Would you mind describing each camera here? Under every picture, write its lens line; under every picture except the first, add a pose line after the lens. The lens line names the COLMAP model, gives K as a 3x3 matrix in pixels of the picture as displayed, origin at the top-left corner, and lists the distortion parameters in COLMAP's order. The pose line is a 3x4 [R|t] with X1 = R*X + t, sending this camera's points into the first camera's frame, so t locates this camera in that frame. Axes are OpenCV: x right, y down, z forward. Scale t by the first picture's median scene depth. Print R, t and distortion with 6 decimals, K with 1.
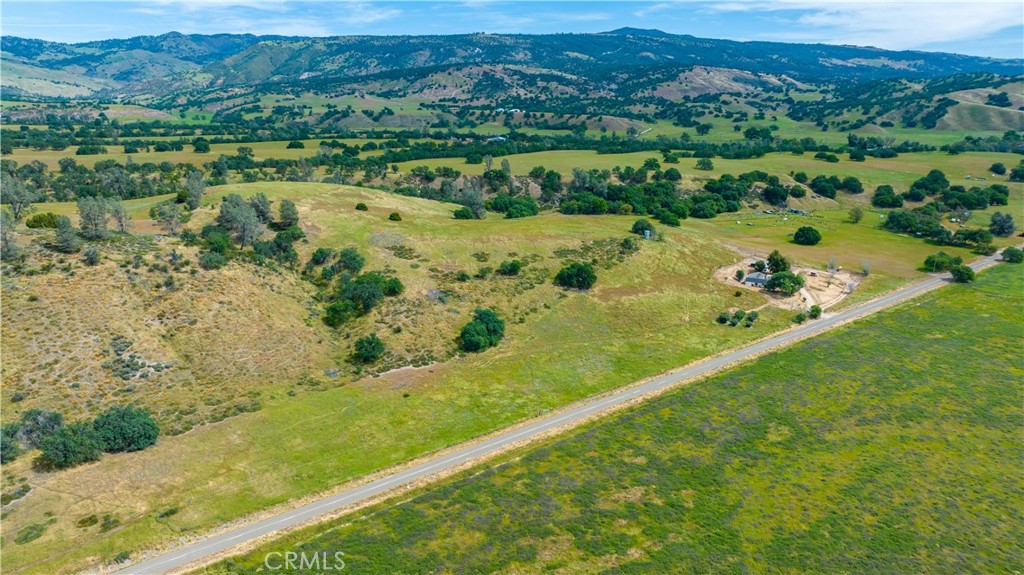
lens RADIAL K [[708.8, 0, 518.8], [0, 708.8, 286.4], [0, 0, 1]] dist [-0.059064, 0.075823]
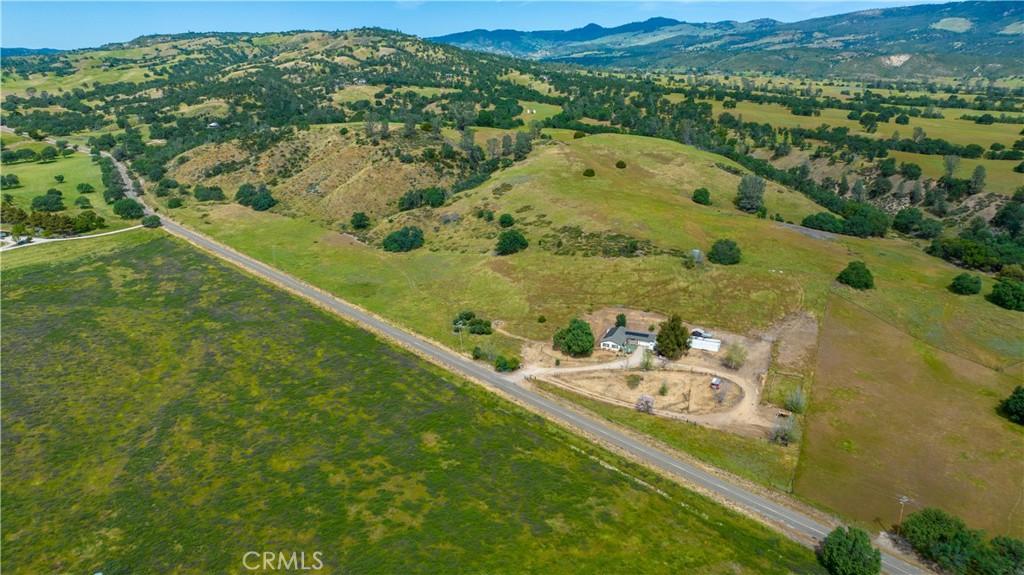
lens RADIAL K [[708.8, 0, 518.8], [0, 708.8, 286.4], [0, 0, 1]] dist [-0.059064, 0.075823]
pose [[0.103653, 0.304458, -0.946869, 0.126628], [-0.273335, 0.924062, 0.267203, -0.027384], [0.956318, 0.231117, 0.179001, 0.100796]]
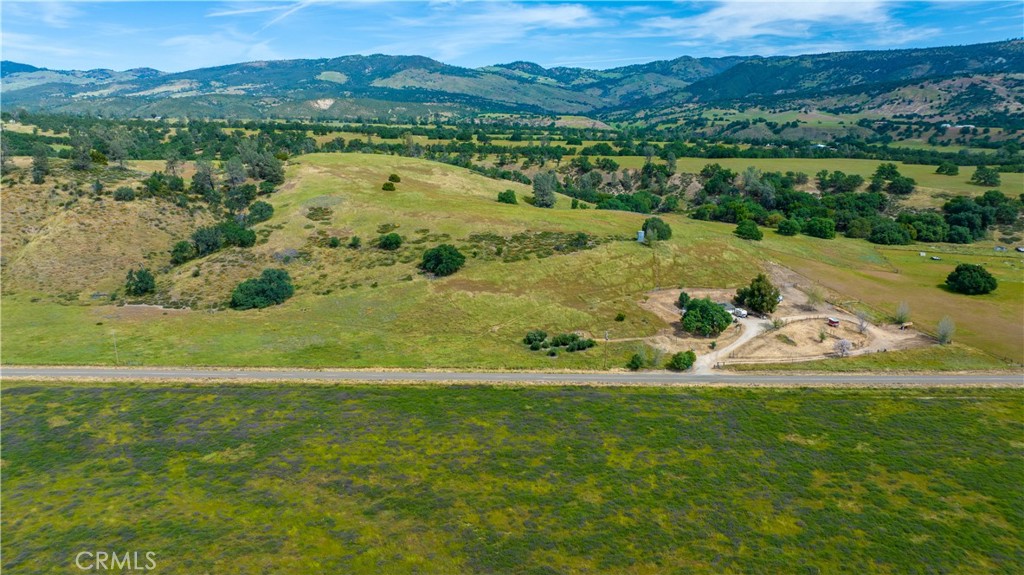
lens RADIAL K [[708.8, 0, 518.8], [0, 708.8, 286.4], [0, 0, 1]] dist [-0.059064, 0.075823]
pose [[0.777590, 0.151640, -0.610213, 0.080397], [-0.169713, 0.985080, 0.028533, -0.002885], [0.605435, 0.081374, 0.791724, 0.047134]]
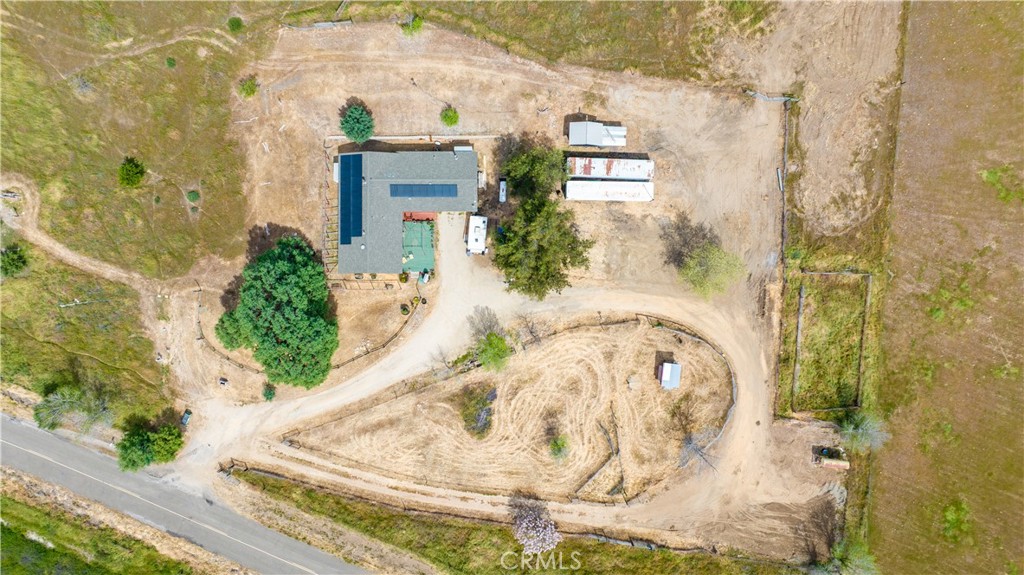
lens RADIAL K [[708.8, 0, 518.8], [0, 708.8, 286.4], [0, 0, 1]] dist [-0.059064, 0.075823]
pose [[0.487548, 0.872677, -0.027055, 0.052237], [-0.244313, 0.166112, 0.955363, -0.032207], [0.838217, -0.459175, 0.294194, 0.124721]]
